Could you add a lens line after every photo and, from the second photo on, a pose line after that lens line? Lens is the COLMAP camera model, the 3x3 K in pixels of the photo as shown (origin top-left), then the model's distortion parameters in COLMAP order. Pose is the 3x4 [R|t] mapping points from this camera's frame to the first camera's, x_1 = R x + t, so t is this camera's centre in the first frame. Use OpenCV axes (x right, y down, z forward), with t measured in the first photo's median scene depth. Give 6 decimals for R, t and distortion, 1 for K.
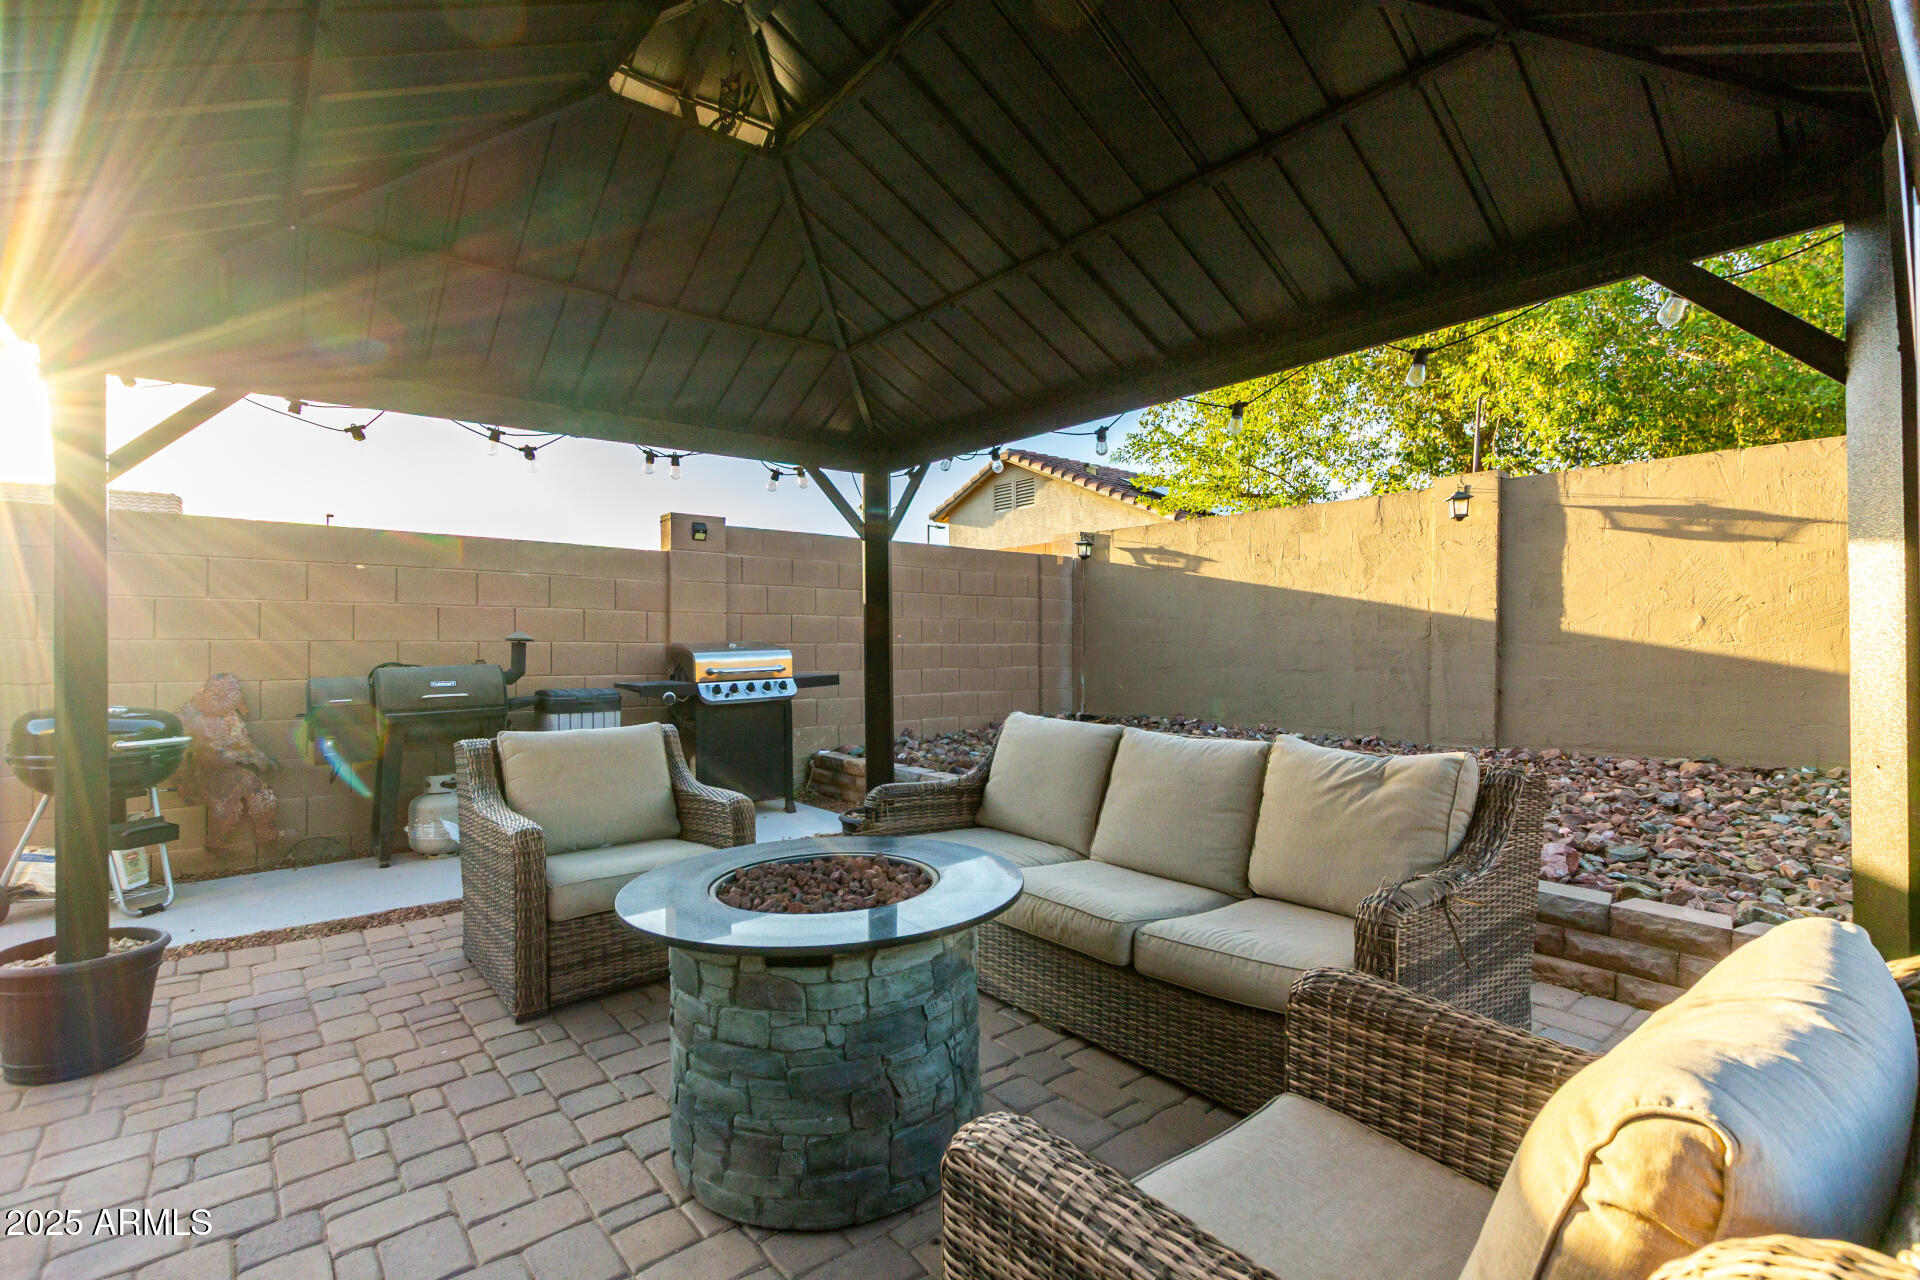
lens RADIAL K [[877.8, 0, 959.6], [0, 877.8, 617.0], [0, 0, 1]] dist [0.001396, -0.000022]
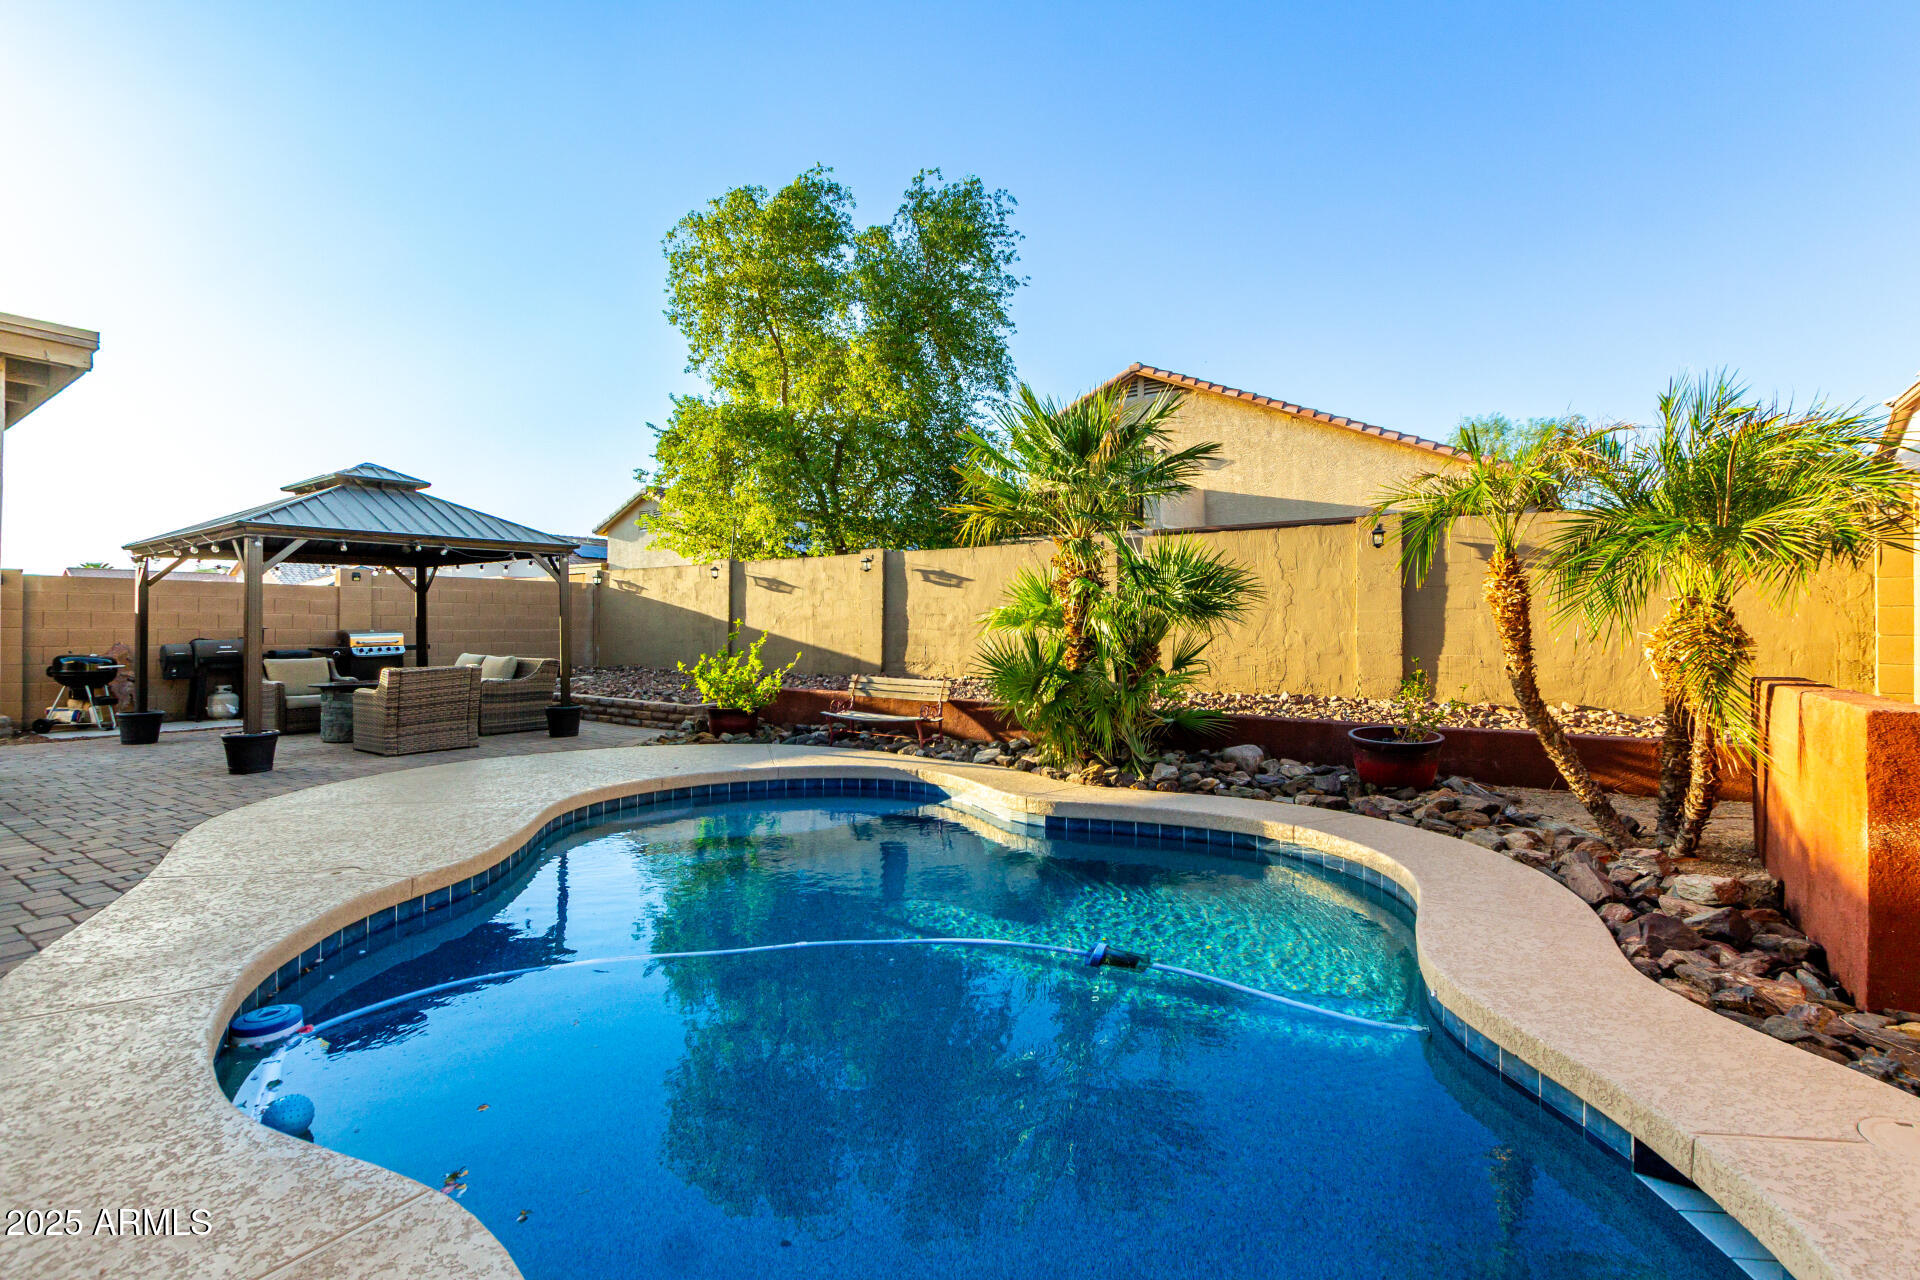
lens RADIAL K [[877.8, 0, 959.6], [0, 877.8, 617.0], [0, 0, 1]] dist [0.001396, -0.000022]
pose [[0.966318, 0.003510, 0.257328, 0.571910], [-0.008071, 0.999828, 0.016671, -0.048010], [-0.257226, -0.018187, 0.966180, -1.431144]]
